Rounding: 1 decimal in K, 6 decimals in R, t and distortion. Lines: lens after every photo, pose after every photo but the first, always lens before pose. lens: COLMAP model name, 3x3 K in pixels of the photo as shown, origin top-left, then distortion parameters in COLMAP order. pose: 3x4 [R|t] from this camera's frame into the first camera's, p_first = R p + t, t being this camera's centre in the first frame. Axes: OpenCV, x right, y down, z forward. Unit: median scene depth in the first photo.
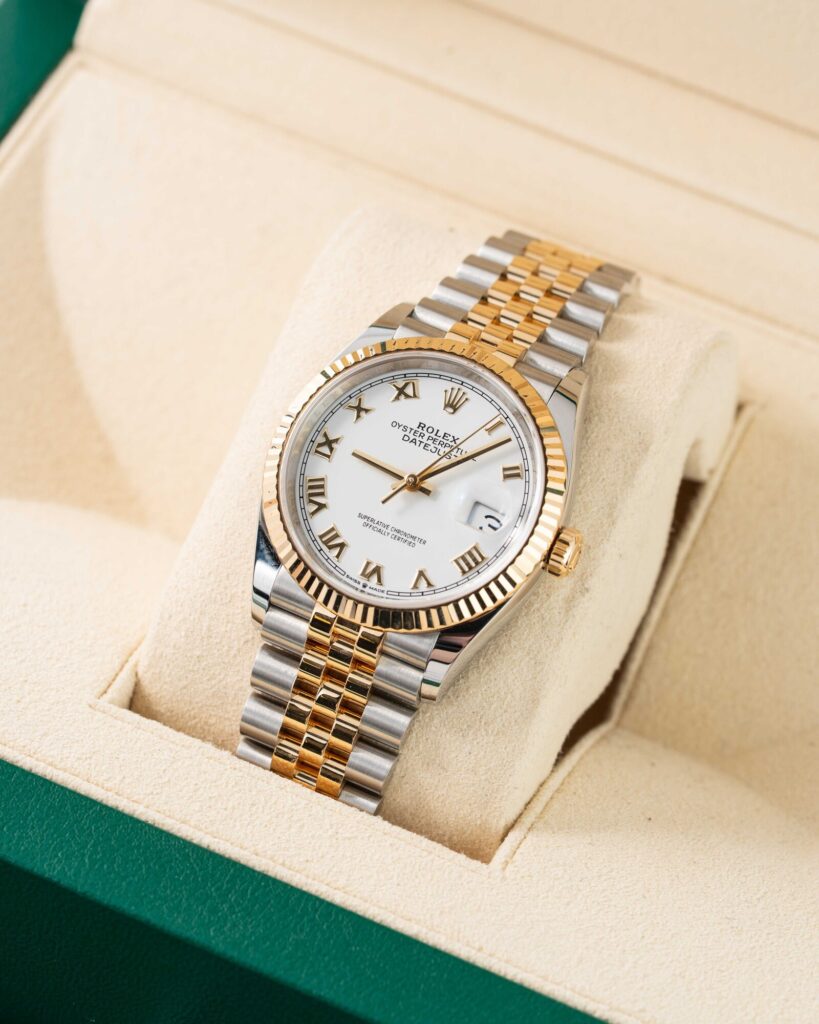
lens RADIAL K [[4577.3, 0, 410.2], [0, 4577.3, 509.1], [0, 0, 1]] dist [0.123800, 0.000000]
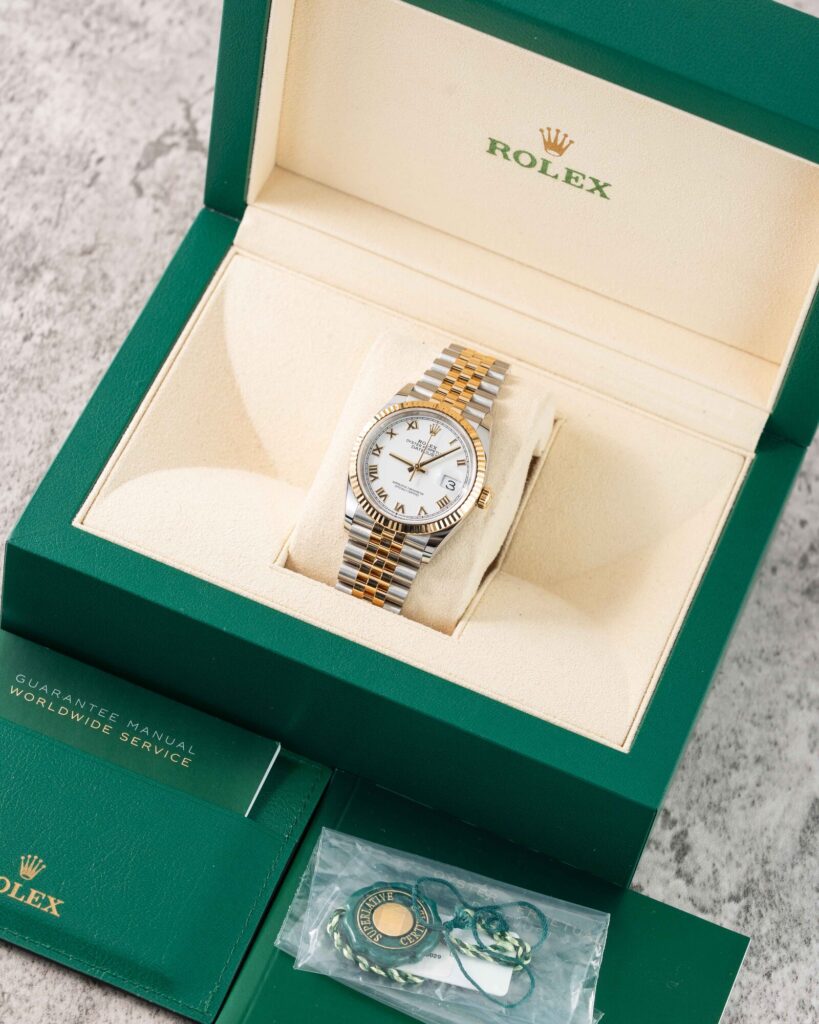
lens RADIAL K [[4577.3, 0, 409.3], [0, 4577.3, 513.6], [0, 0, 1]] dist [0.123800, 0.000000]
pose [[0.996666, -0.010643, 0.080891, -0.181579], [0.005240, 0.997758, 0.066716, -0.130438], [-0.081420, -0.066070, 0.994488, -1.209090]]
